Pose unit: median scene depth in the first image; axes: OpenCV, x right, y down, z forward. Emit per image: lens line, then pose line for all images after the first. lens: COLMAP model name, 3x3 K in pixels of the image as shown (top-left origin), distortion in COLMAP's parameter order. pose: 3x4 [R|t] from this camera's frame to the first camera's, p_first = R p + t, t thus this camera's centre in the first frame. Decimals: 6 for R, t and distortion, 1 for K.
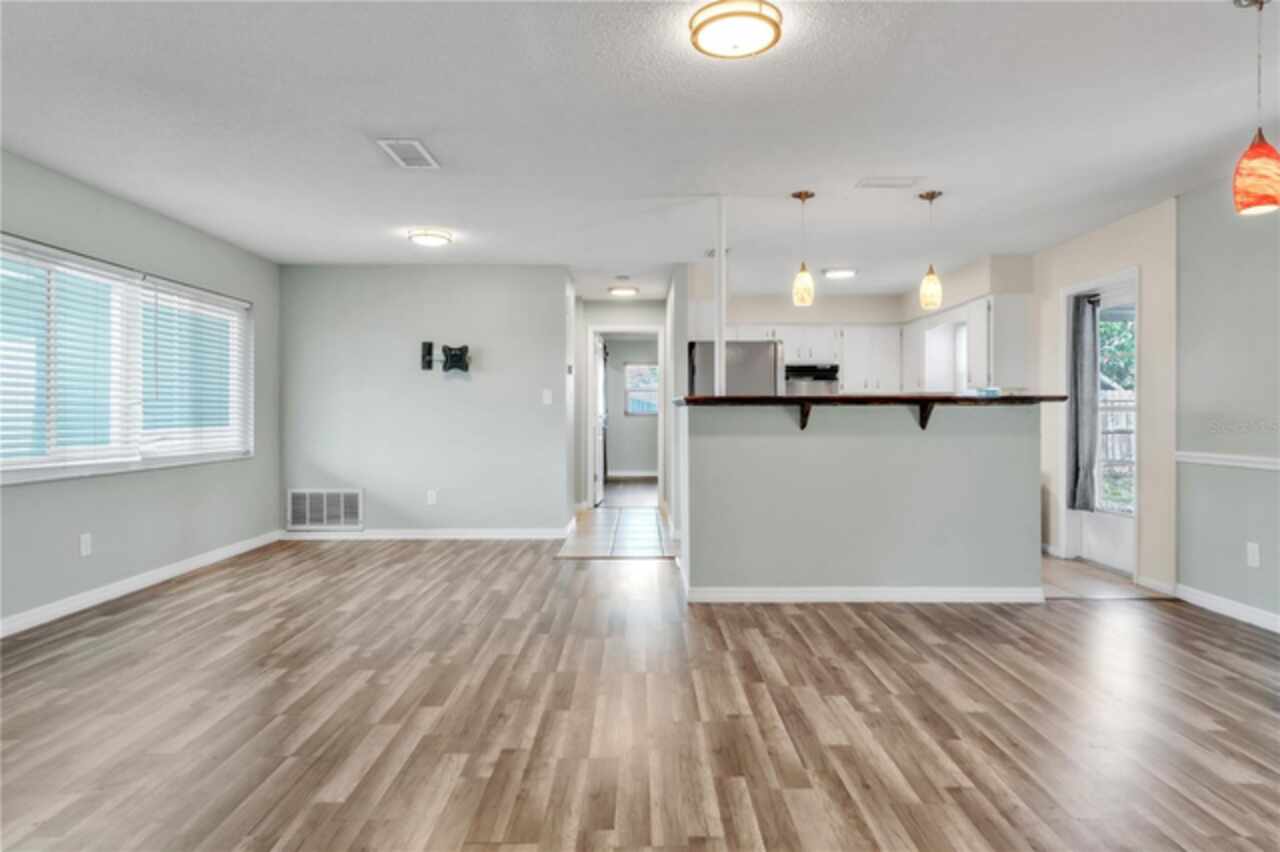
lens RADIAL K [[782.4, 0, 646.3], [0, 782.4, 440.6], [0, 0, 1]] dist [-0.004740, 0.000545]
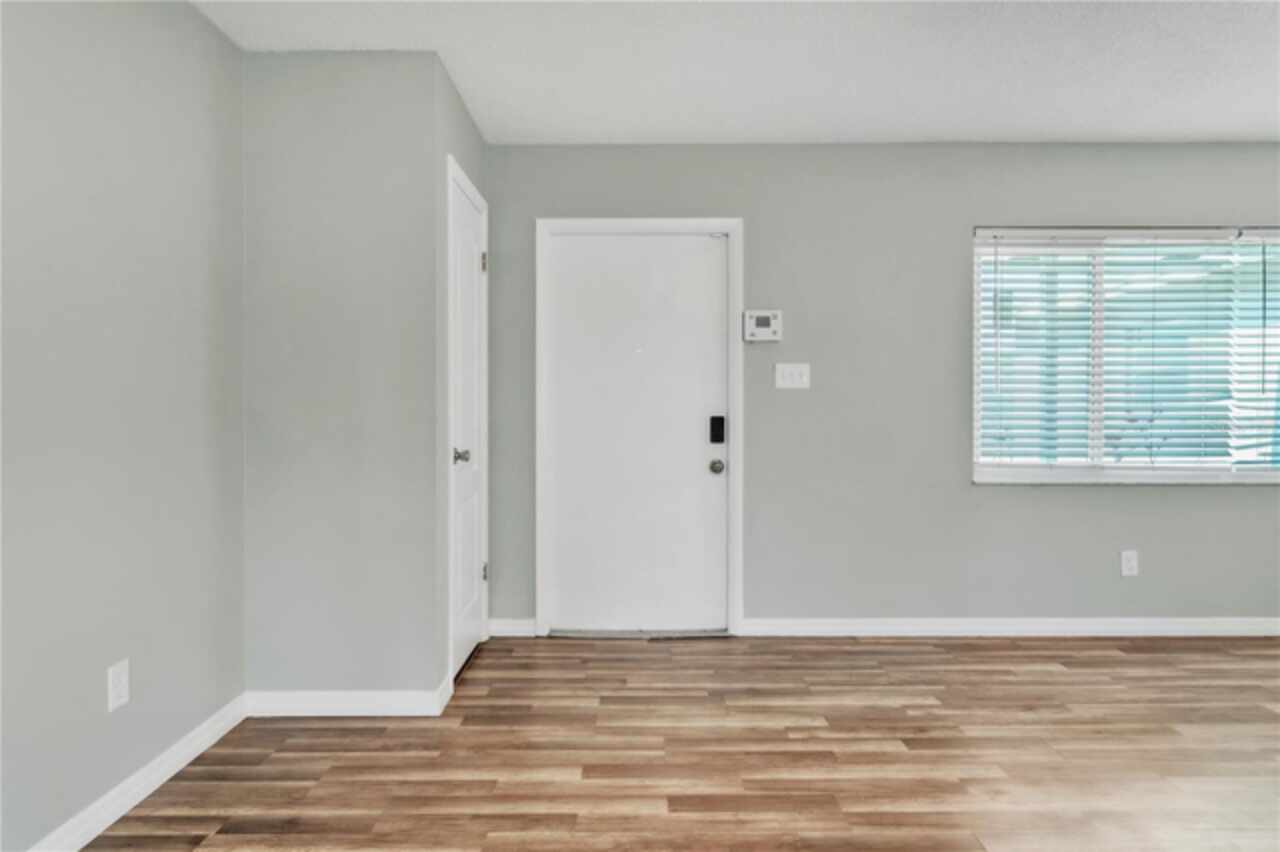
lens RADIAL K [[756.7, 0, 637.5], [0, 756.7, 421.1], [0, 0, 1]] dist [-0.001852, 0.000085]
pose [[-0.010107, 0.006794, -0.999926, 0.130144], [-0.030210, 0.999518, 0.007097, -0.013493], [0.999492, 0.030280, -0.009897, 0.496268]]
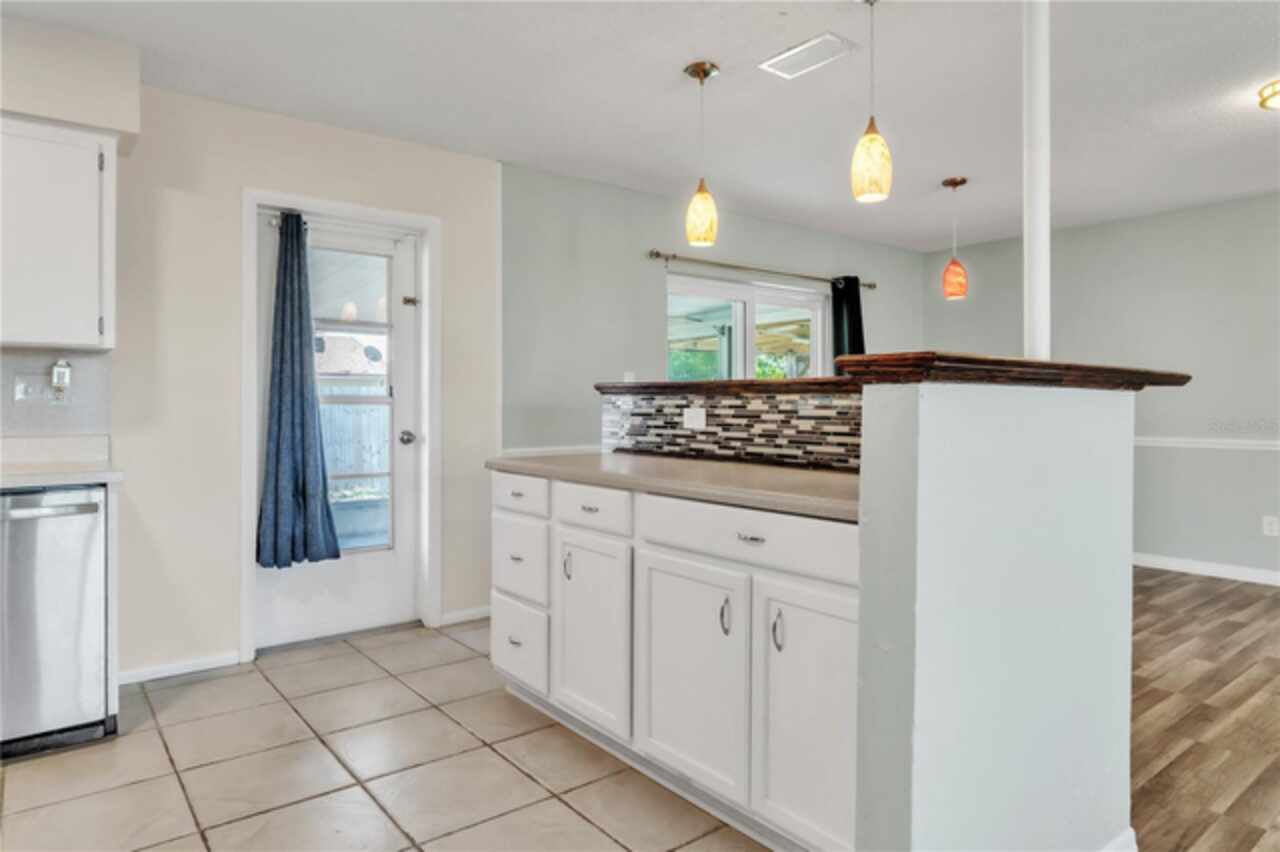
lens RADIAL K [[766.7, 0, 638.0], [0, 766.7, 405.9], [0, 0, 1]] dist [-0.003726, -0.000367]
pose [[-0.611415, 0.001767, 0.791308, -0.118992], [0.030036, 0.999329, 0.020976, -0.056961], [-0.790740, 0.036593, -0.611058, 1.619380]]
